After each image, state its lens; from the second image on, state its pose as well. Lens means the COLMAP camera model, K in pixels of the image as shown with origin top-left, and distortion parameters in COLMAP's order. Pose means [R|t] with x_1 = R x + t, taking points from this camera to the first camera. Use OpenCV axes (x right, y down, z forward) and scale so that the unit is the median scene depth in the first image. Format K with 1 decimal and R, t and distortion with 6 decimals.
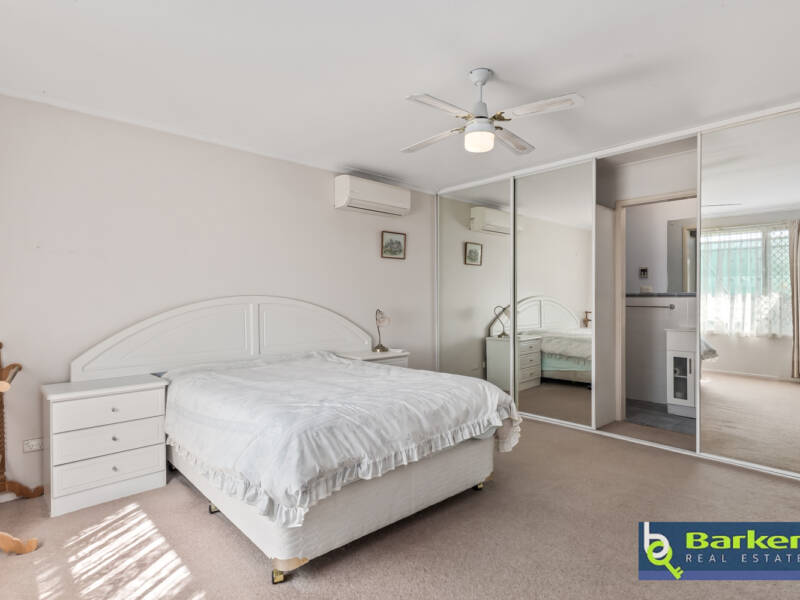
lens RADIAL K [[453.9, 0, 400.7], [0, 453.9, 300.5], [0, 0, 1]] dist [0.021033, -0.000661]
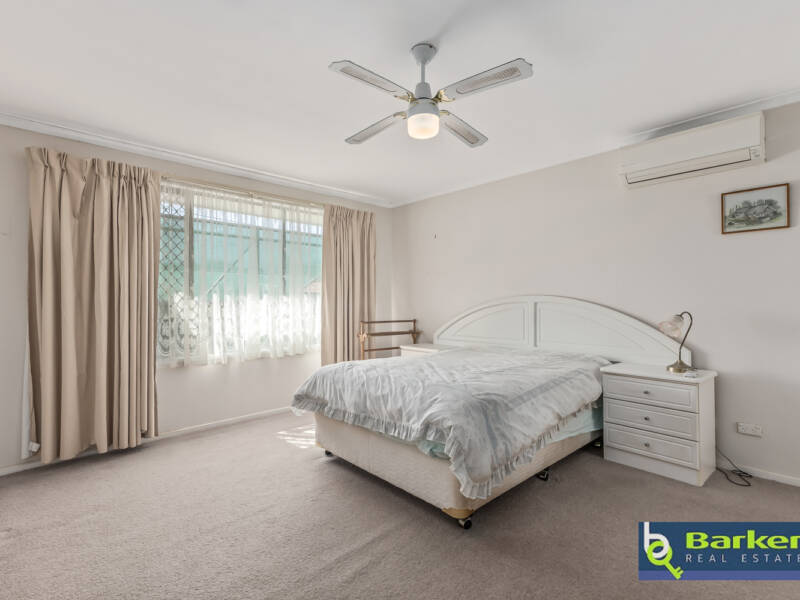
lens RADIAL K [[389.7, 0, 401.0], [0, 389.7, 300.3], [0, 0, 1]] dist [0.016928, -0.002957]
pose [[-0.000824, -0.000718, -0.999999, 0.529736], [-0.002002, 0.999998, -0.000716, 0.002530], [0.999998, 0.002002, -0.000825, 0.534289]]
